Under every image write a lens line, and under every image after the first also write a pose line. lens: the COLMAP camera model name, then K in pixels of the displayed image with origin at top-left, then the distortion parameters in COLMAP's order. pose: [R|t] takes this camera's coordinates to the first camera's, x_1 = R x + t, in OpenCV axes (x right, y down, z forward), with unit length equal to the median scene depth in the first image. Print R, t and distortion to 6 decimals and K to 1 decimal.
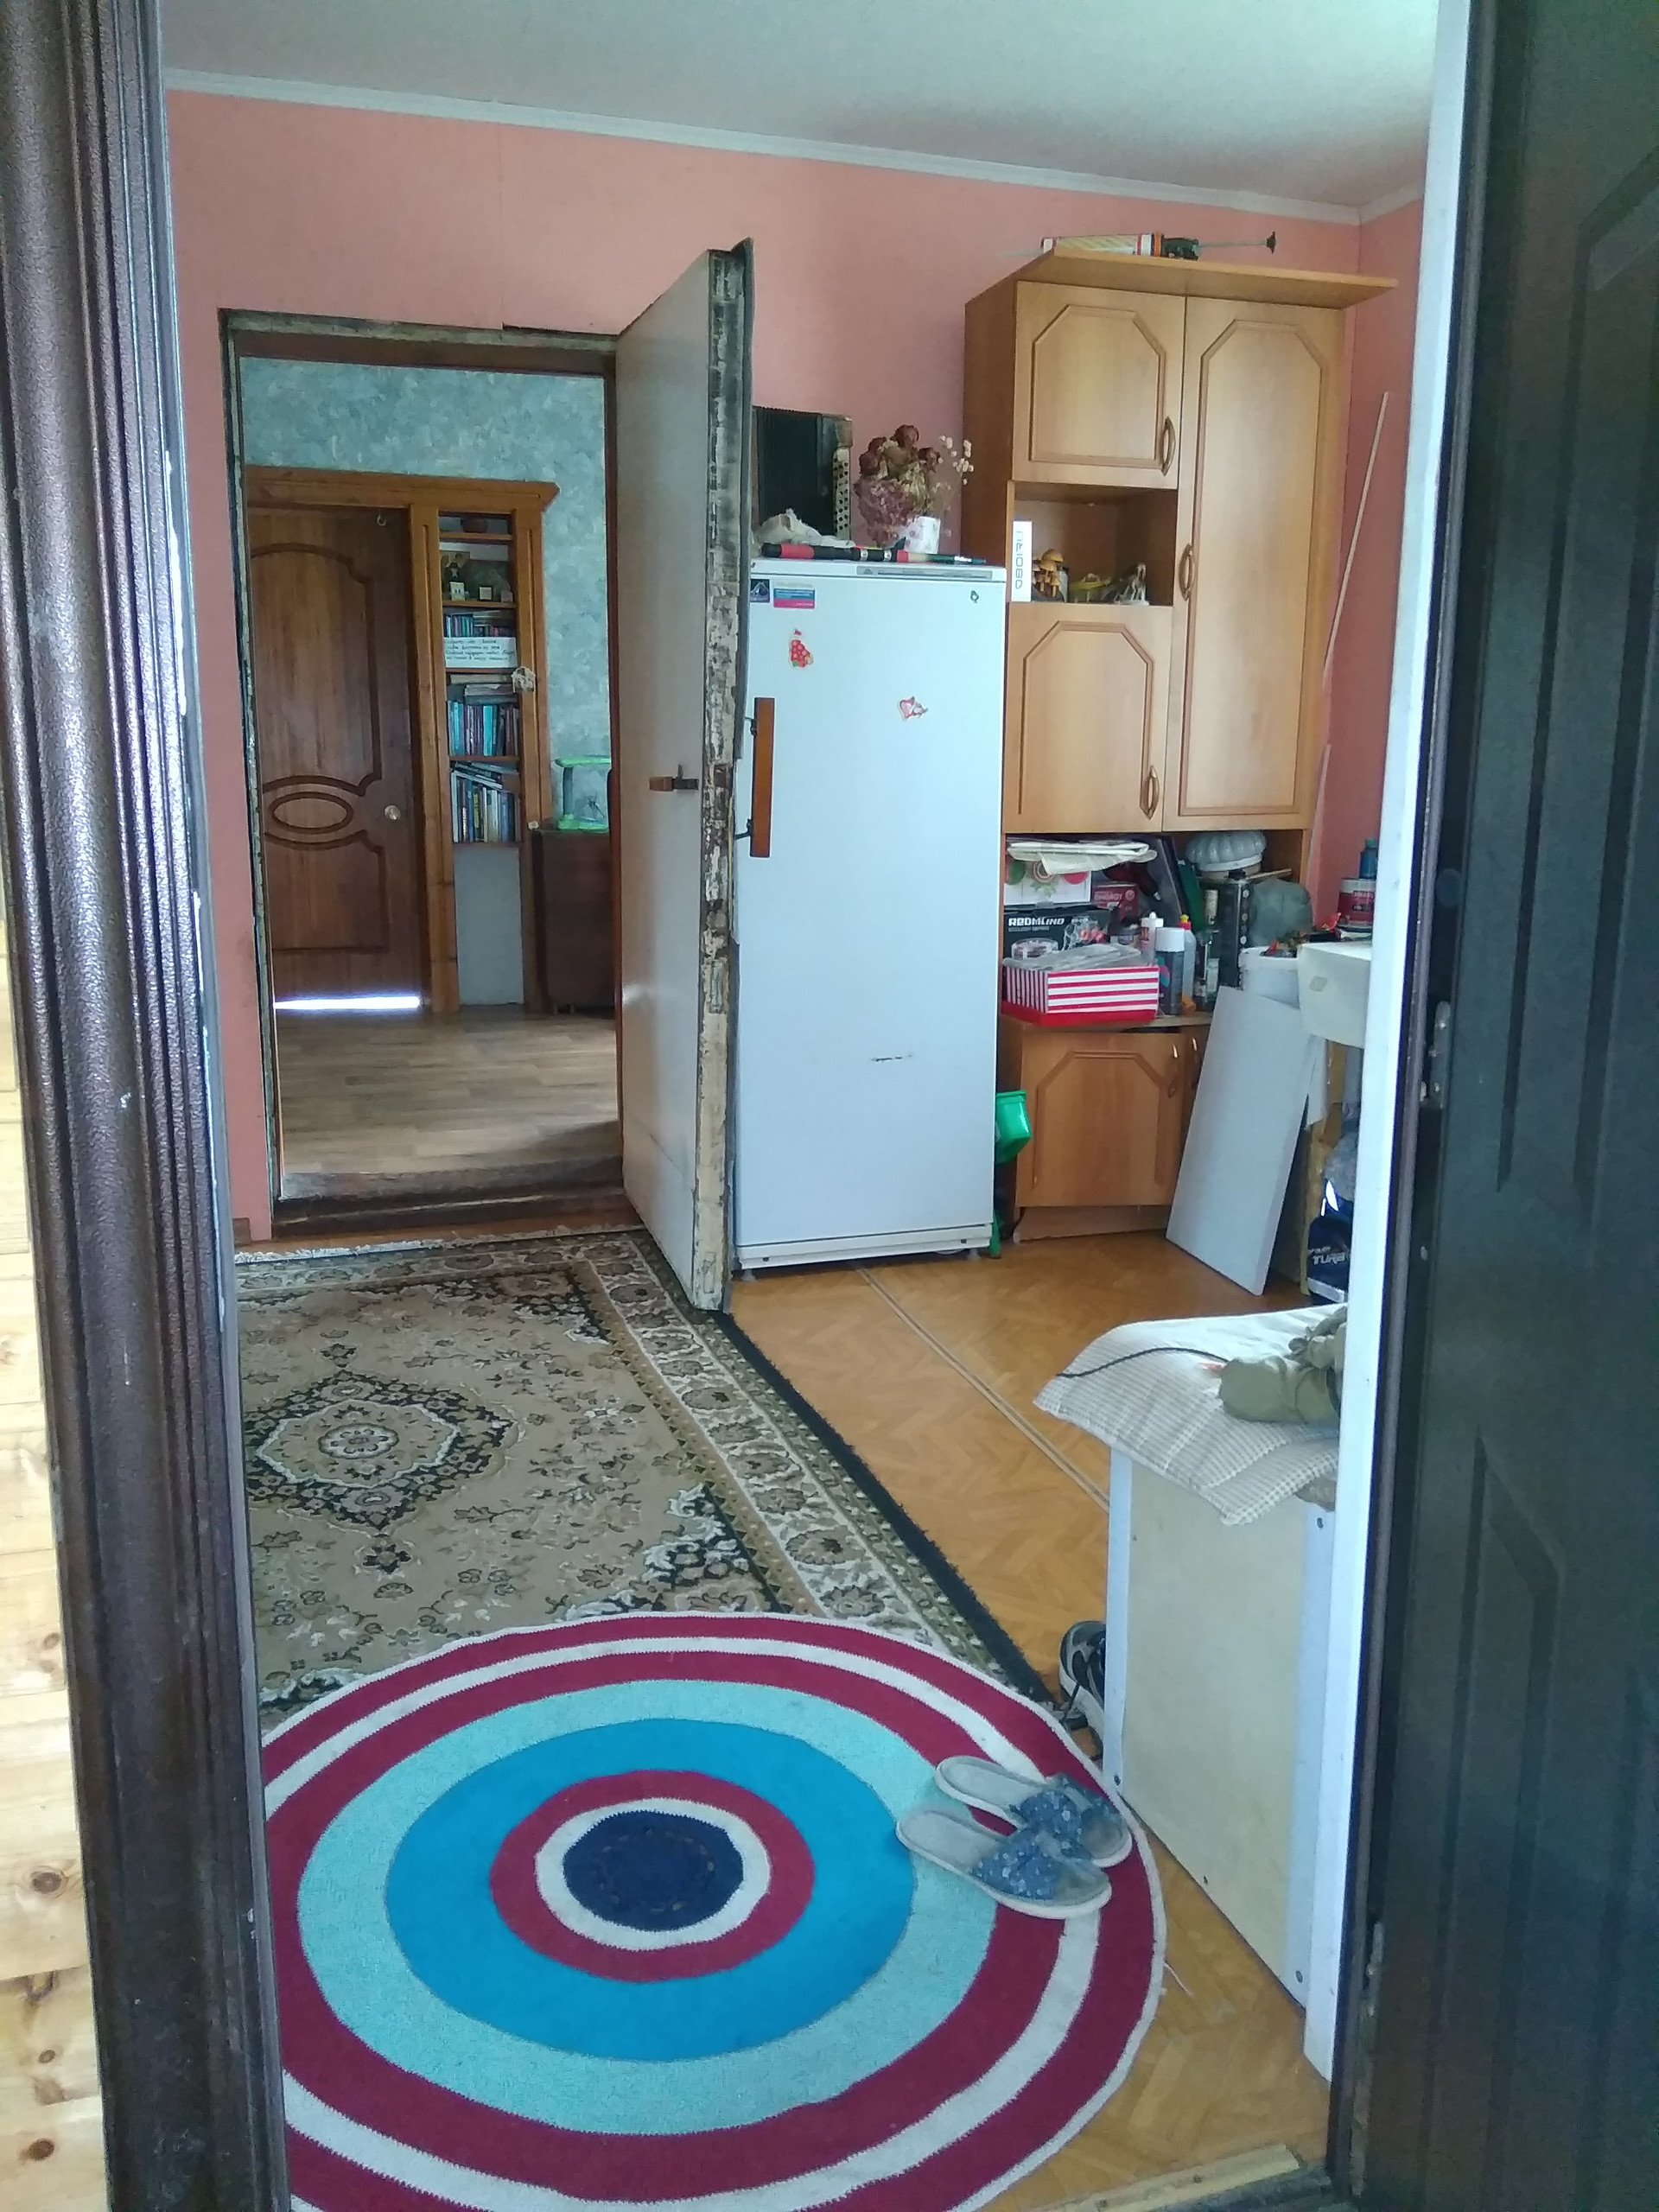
lens RADIAL K [[1799.6, 0, 837.5], [0, 1799.6, 1099.1], [0, 0, 1]] dist [0.034209, -0.034983]
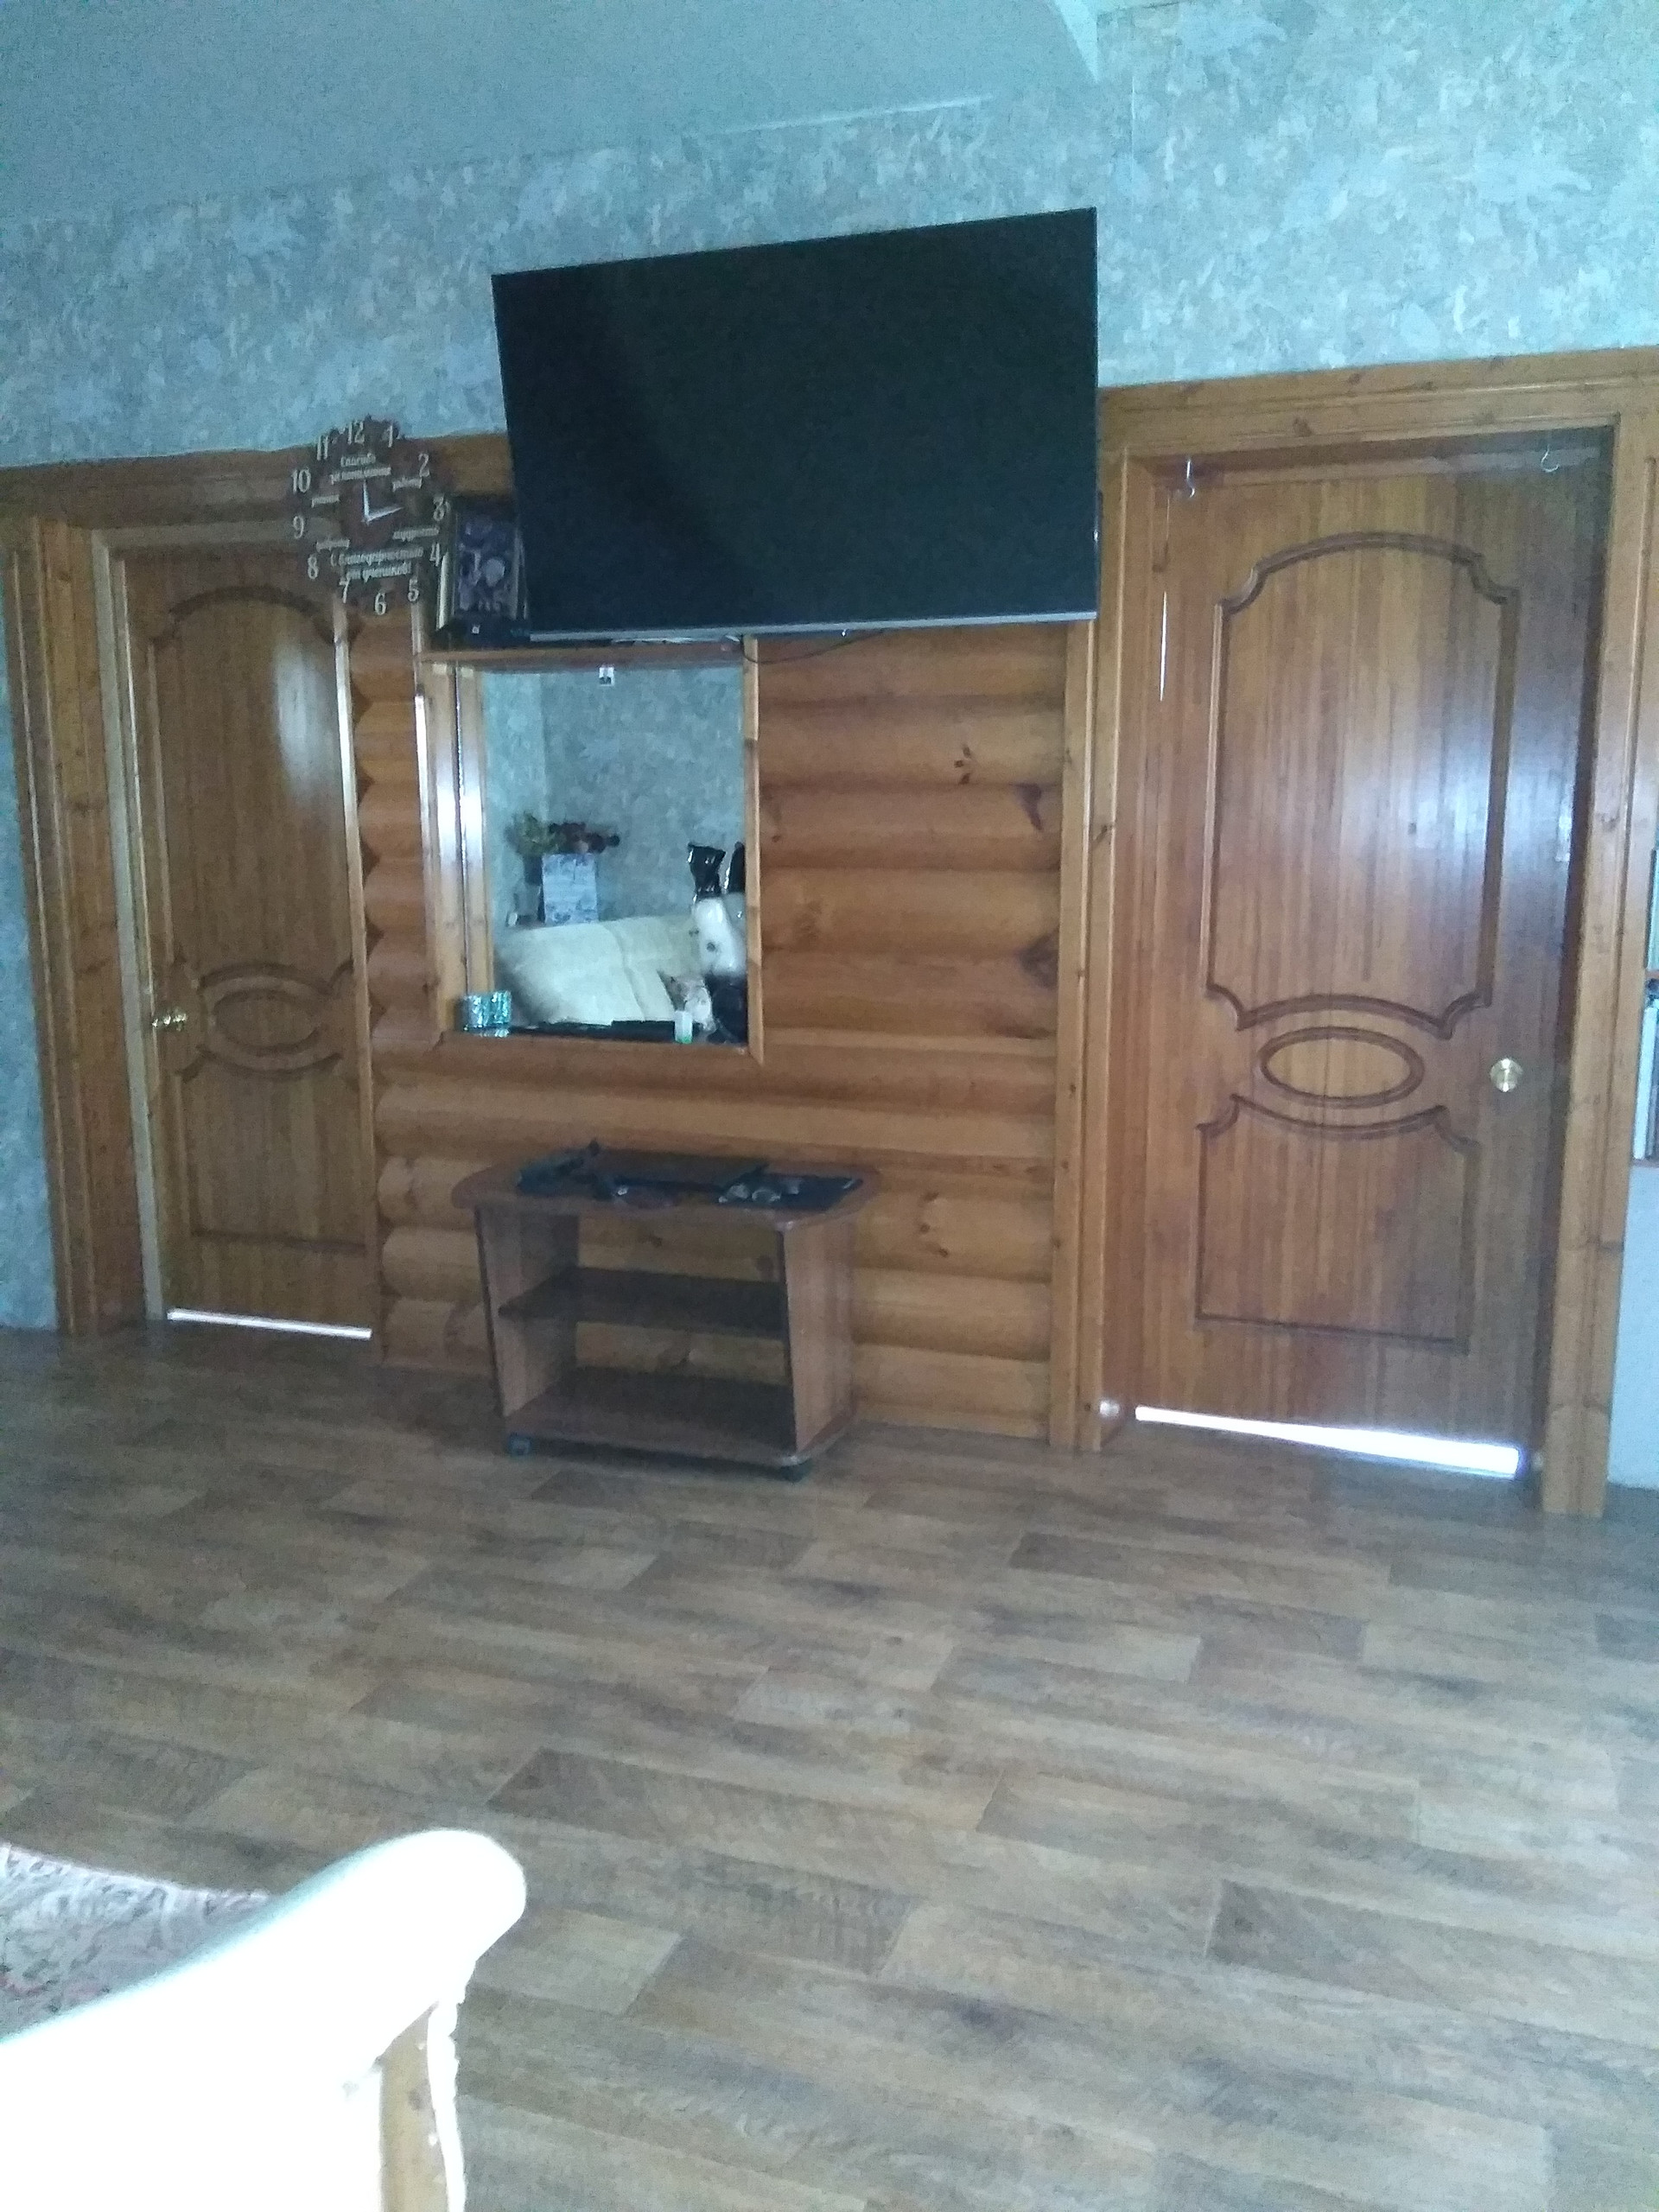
lens RADIAL K [[1799.6, 0, 840.5], [0, 1799.6, 1117.5], [0, 0, 1]] dist [0.034209, -0.034983]
pose [[0.797268, 0.100981, -0.595119, -0.102536], [-0.110008, 0.993704, 0.021239, -0.141043], [0.593517, 0.048534, 0.803357, 0.518609]]
